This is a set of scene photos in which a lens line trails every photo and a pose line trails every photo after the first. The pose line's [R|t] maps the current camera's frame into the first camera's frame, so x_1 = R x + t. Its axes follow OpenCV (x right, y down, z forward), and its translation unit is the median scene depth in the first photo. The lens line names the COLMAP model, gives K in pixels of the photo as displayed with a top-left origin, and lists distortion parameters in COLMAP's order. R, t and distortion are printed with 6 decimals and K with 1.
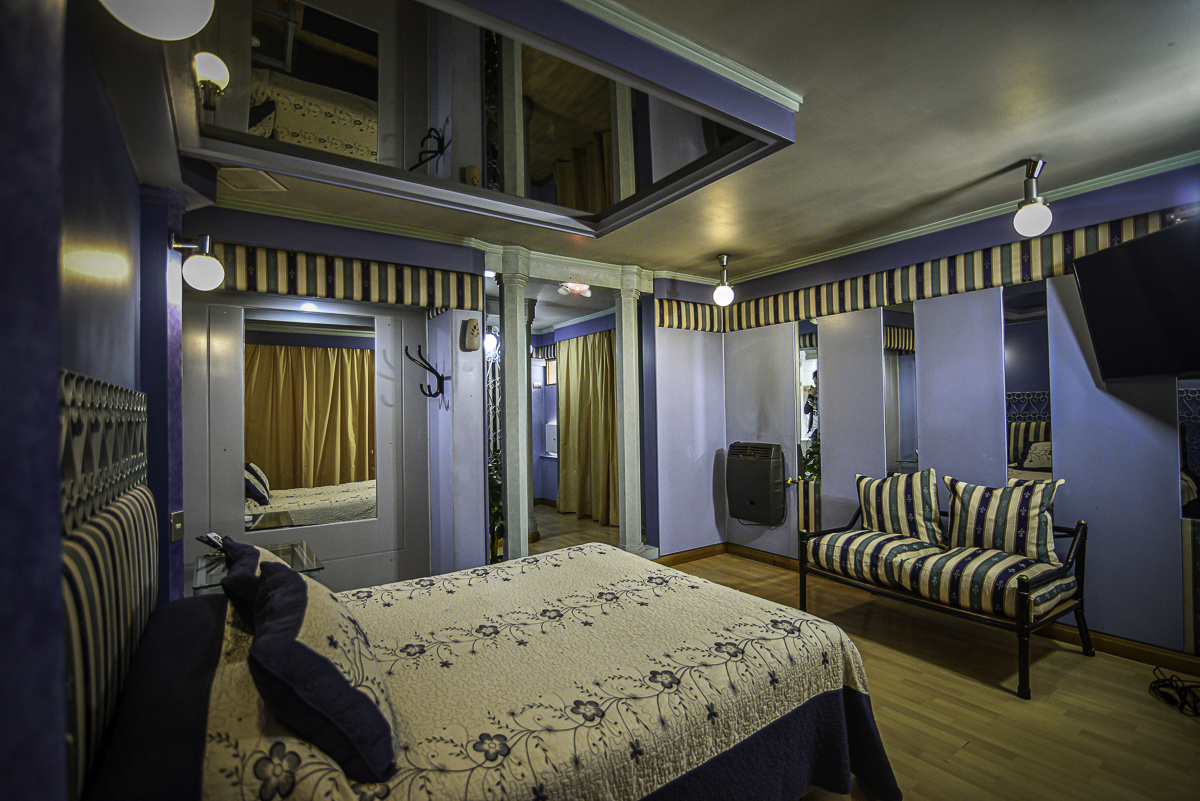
lens RADIAL K [[553.1, 0, 600.0], [0, 553.1, 400.5], [0, 0, 1]] dist [-0.013735, -0.000032]
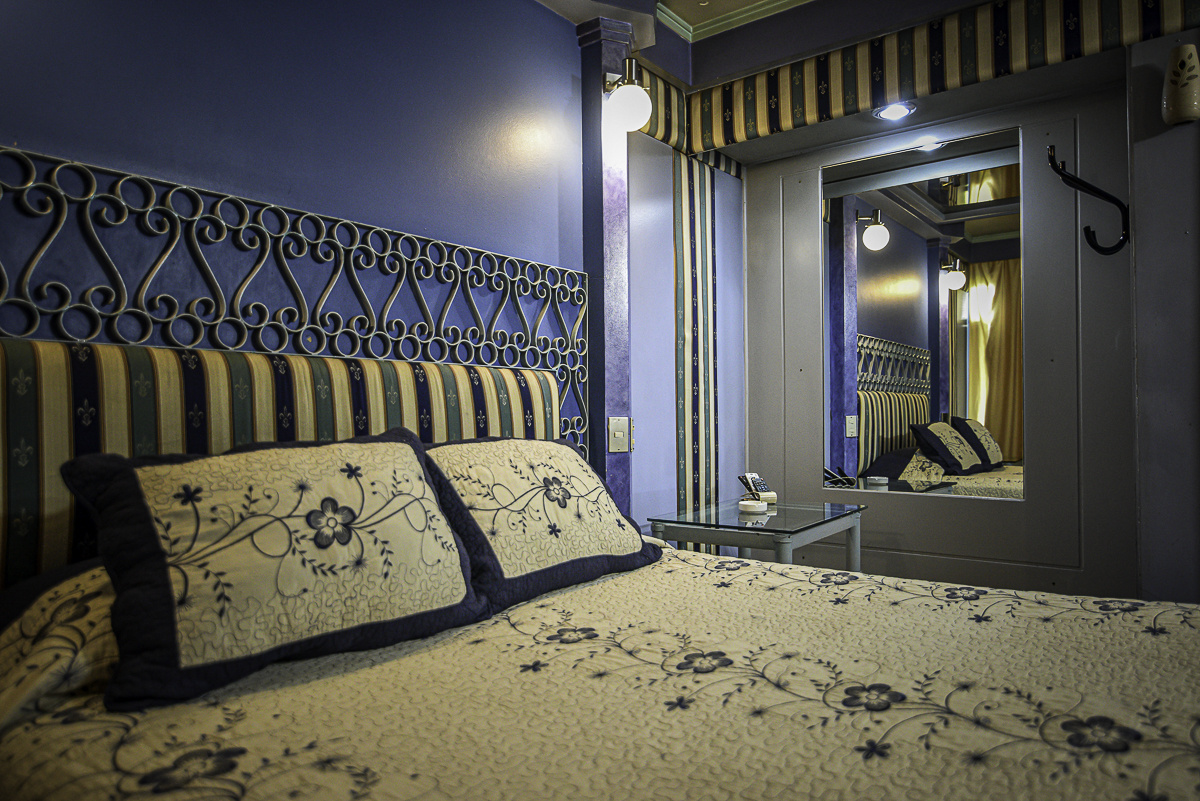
lens RADIAL K [[776.8, 0, 600.0], [0, 776.8, 400.5], [0, 0, 1]] dist [-0.000061, -0.001805]
pose [[0.309582, -0.001940, -0.950871, 0.303103], [0.023075, 0.999719, 0.005473, 0.170642], [0.950593, -0.023635, 0.309539, 0.617845]]
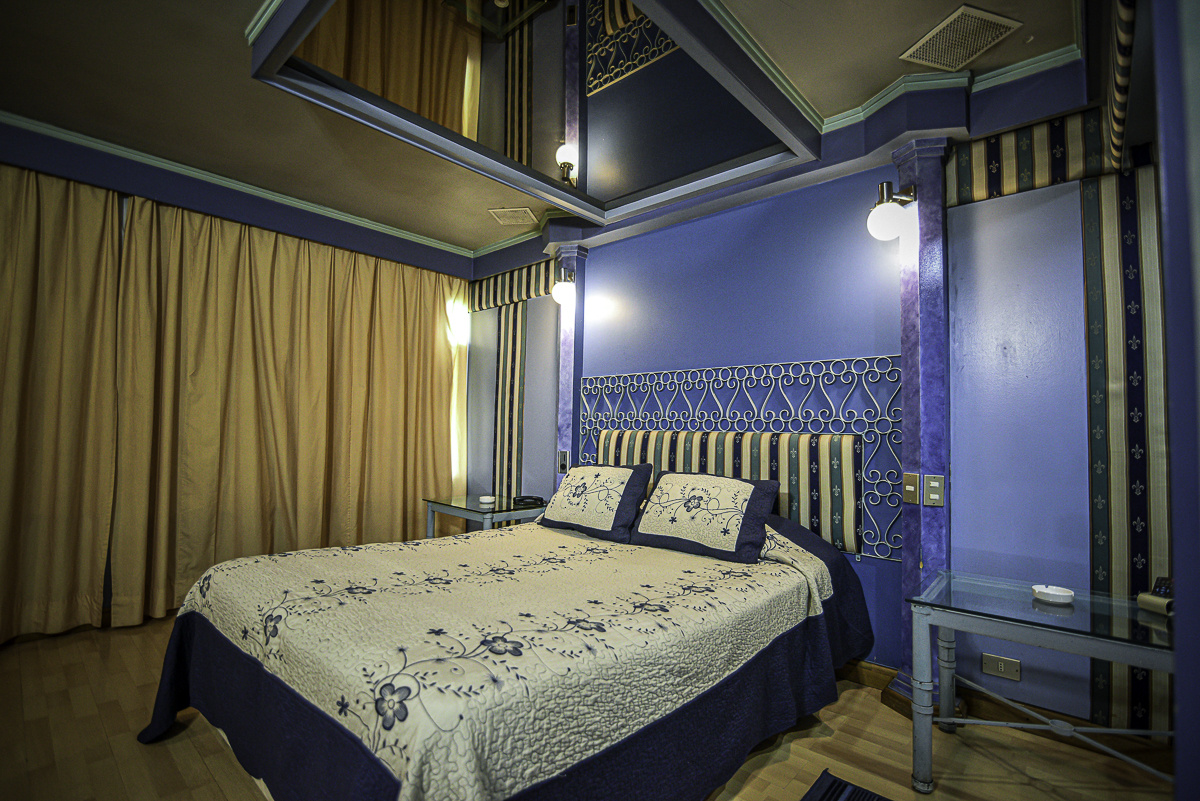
lens RADIAL K [[553.1, 0, 600.0], [0, 553.1, 400.5], [0, 0, 1]] dist [-0.013735, -0.000032]
pose [[-0.972885, -0.018380, -0.230558, -0.024388], [-0.001221, 0.997232, -0.074348, 0.147909], [0.231286, -0.072051, -0.970214, 1.799964]]
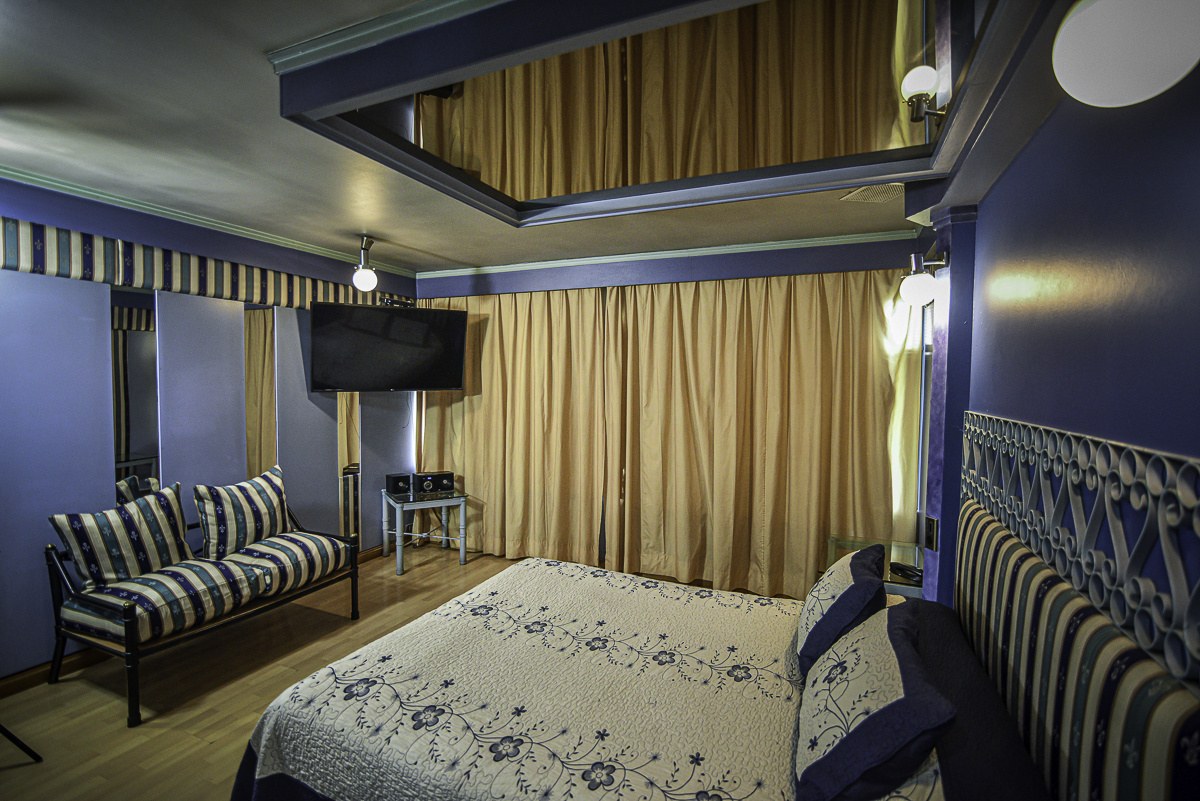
lens RADIAL K [[553.1, 0, 600.0], [0, 553.1, 400.5], [0, 0, 1]] dist [-0.013735, -0.000032]
pose [[-0.532306, -0.022216, 0.846261, -0.827762], [-0.018049, 0.999726, 0.014892, -0.055041], [-0.846360, -0.007347, -0.532561, 1.380937]]
